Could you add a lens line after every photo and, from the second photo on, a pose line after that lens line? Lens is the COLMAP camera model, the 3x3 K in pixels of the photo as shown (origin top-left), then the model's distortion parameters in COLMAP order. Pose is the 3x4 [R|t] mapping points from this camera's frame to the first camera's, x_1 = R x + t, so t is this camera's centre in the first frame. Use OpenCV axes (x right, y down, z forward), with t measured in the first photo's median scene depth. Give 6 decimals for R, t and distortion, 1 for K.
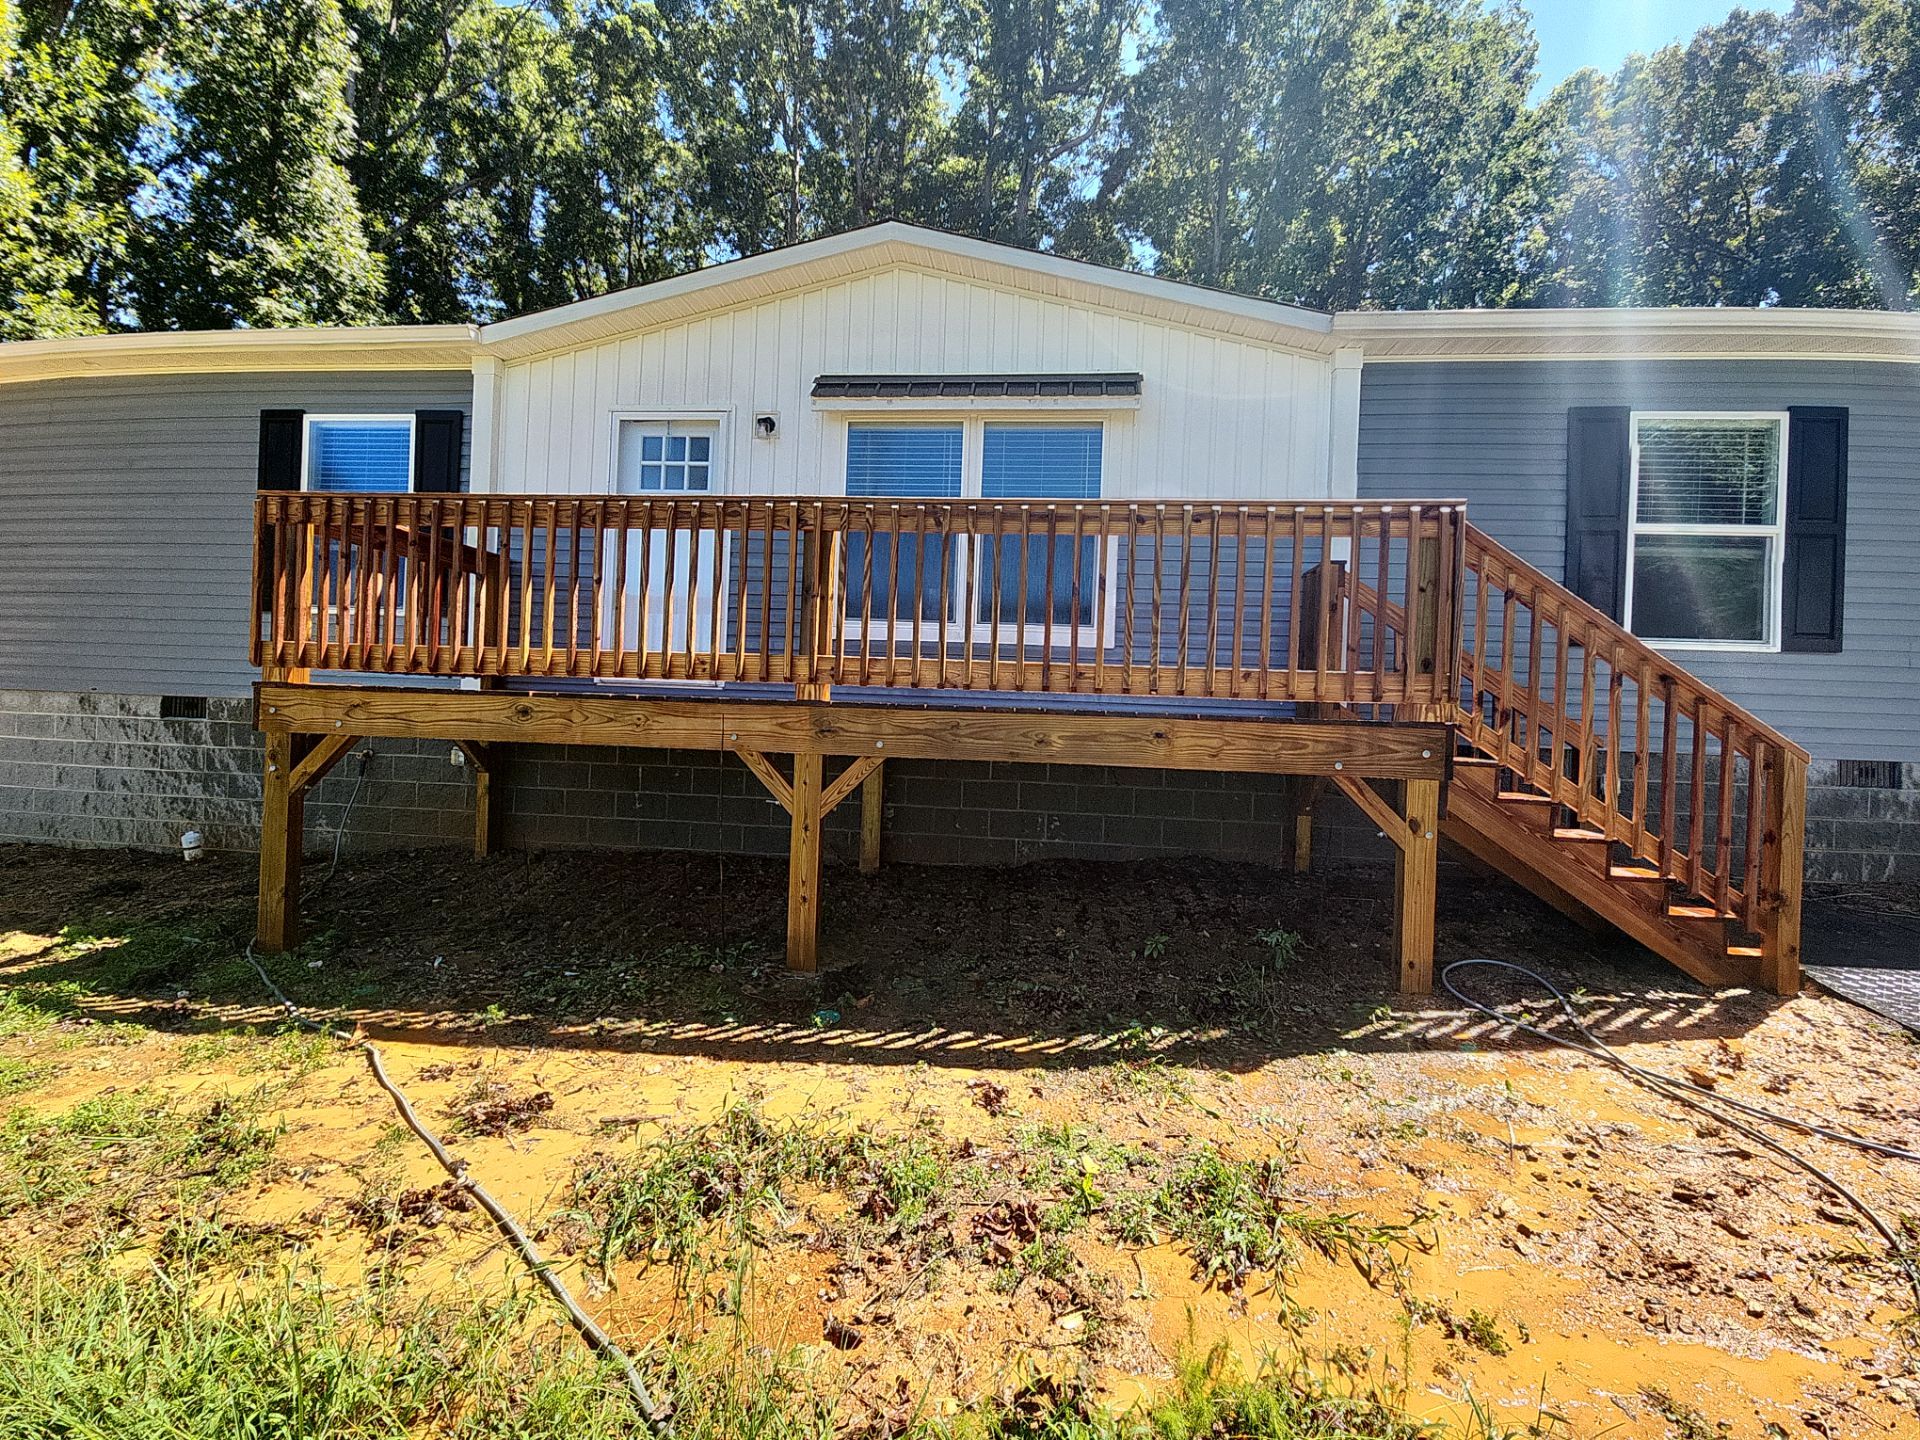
lens RADIAL K [[789.1, 0, 958.4], [0, 789.1, 717.6], [0, 0, 1]] dist [-0.007121, -0.001651]
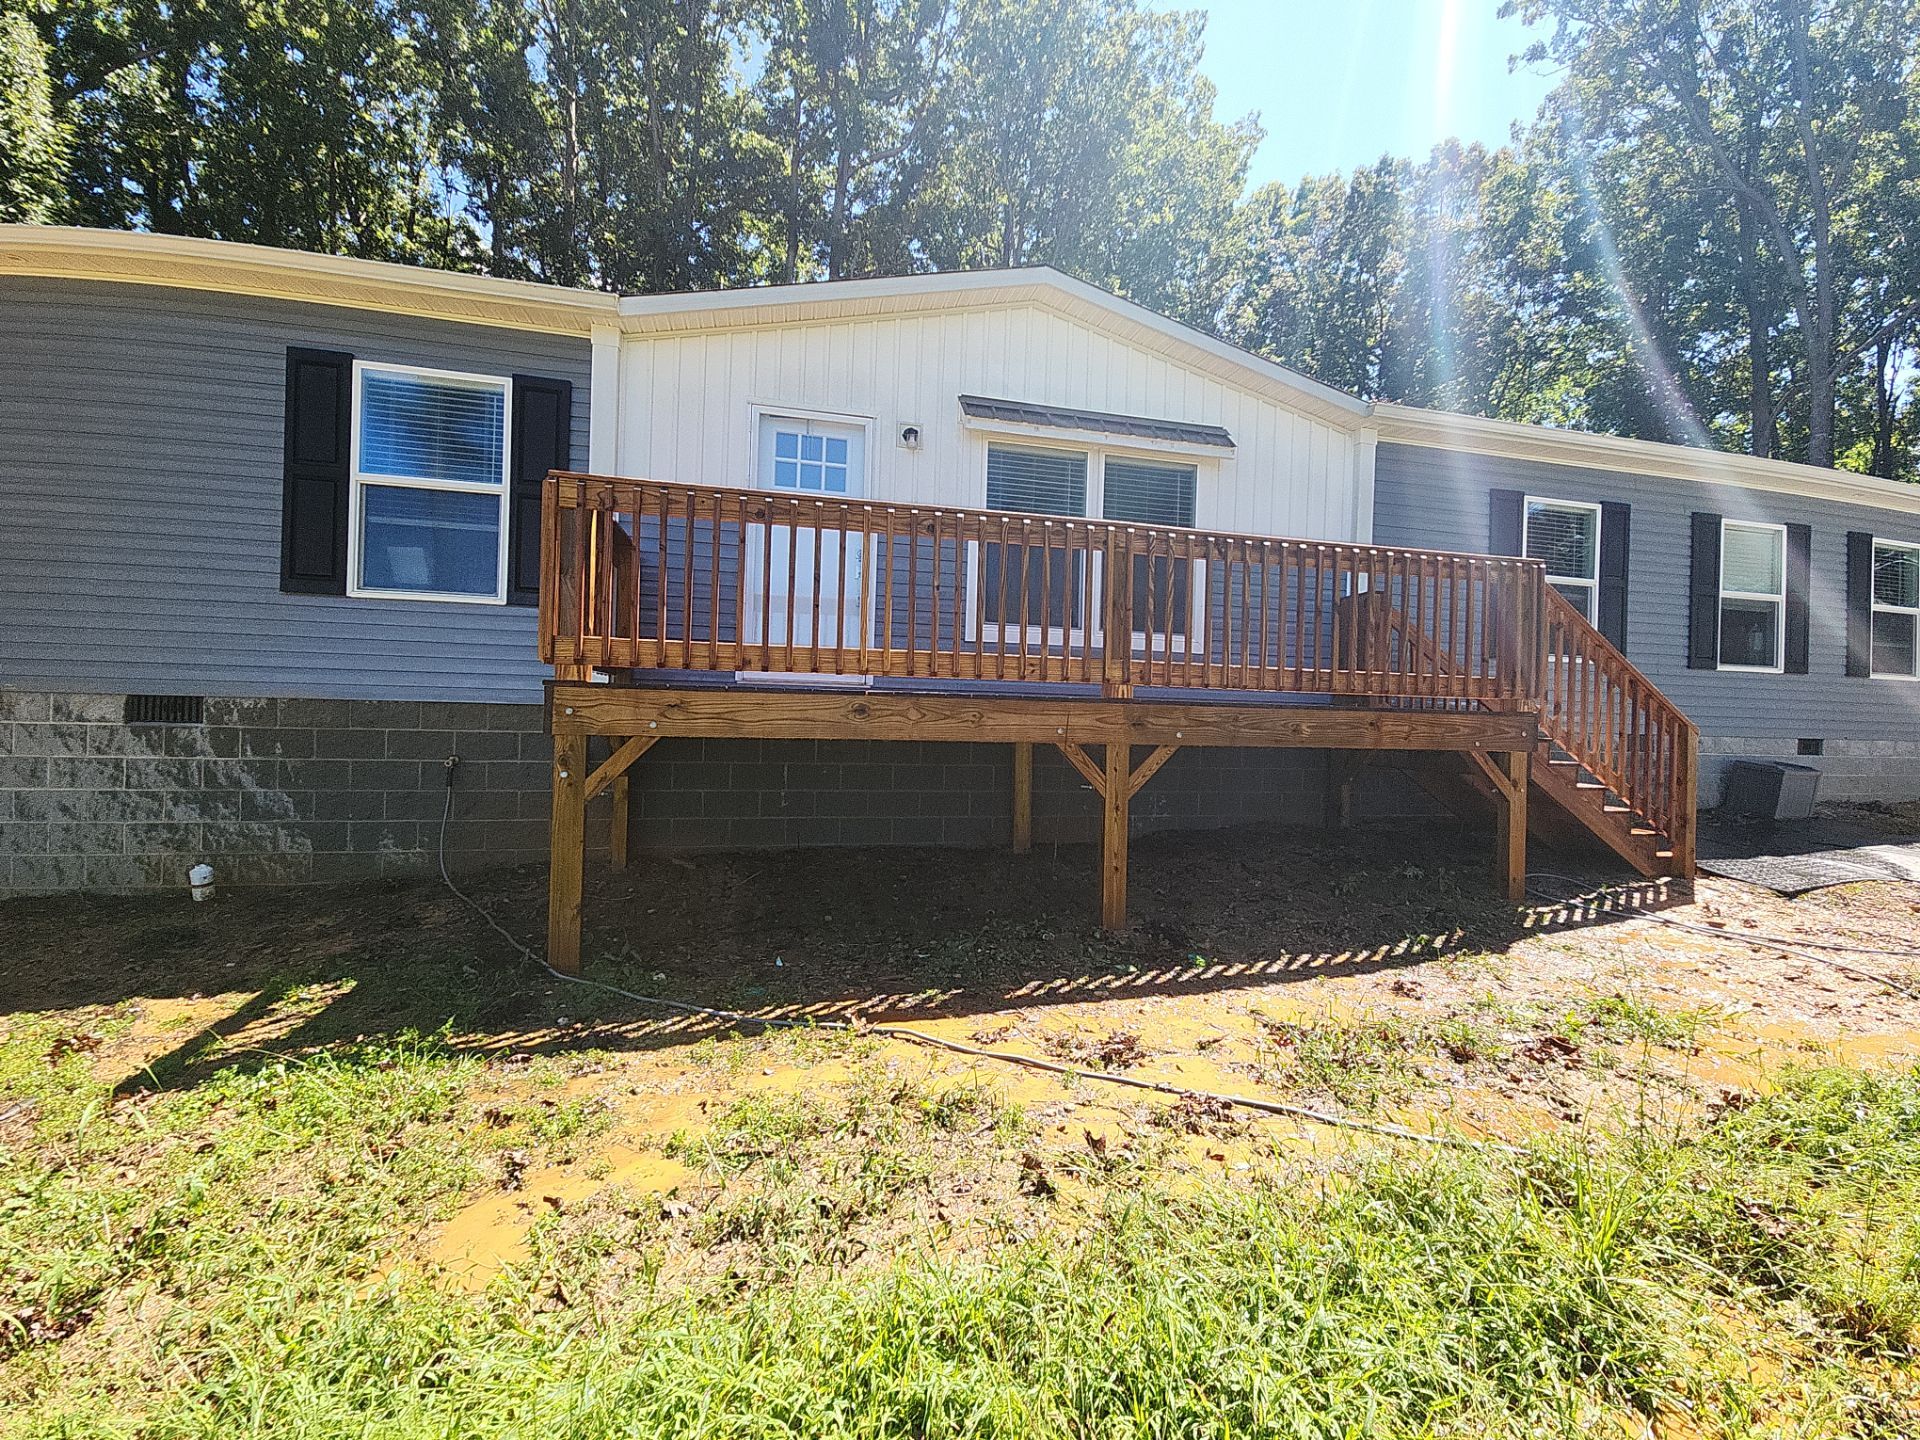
lens RADIAL K [[789.1, 0, 959.7], [0, 789.1, 720.5], [0, 0, 1]] dist [-0.007121, -0.001651]
pose [[0.942739, -0.013201, 0.333271, -0.540313], [0.009922, 0.999884, 0.011538, -0.003493], [-0.333385, -0.007571, 0.942760, -0.014094]]
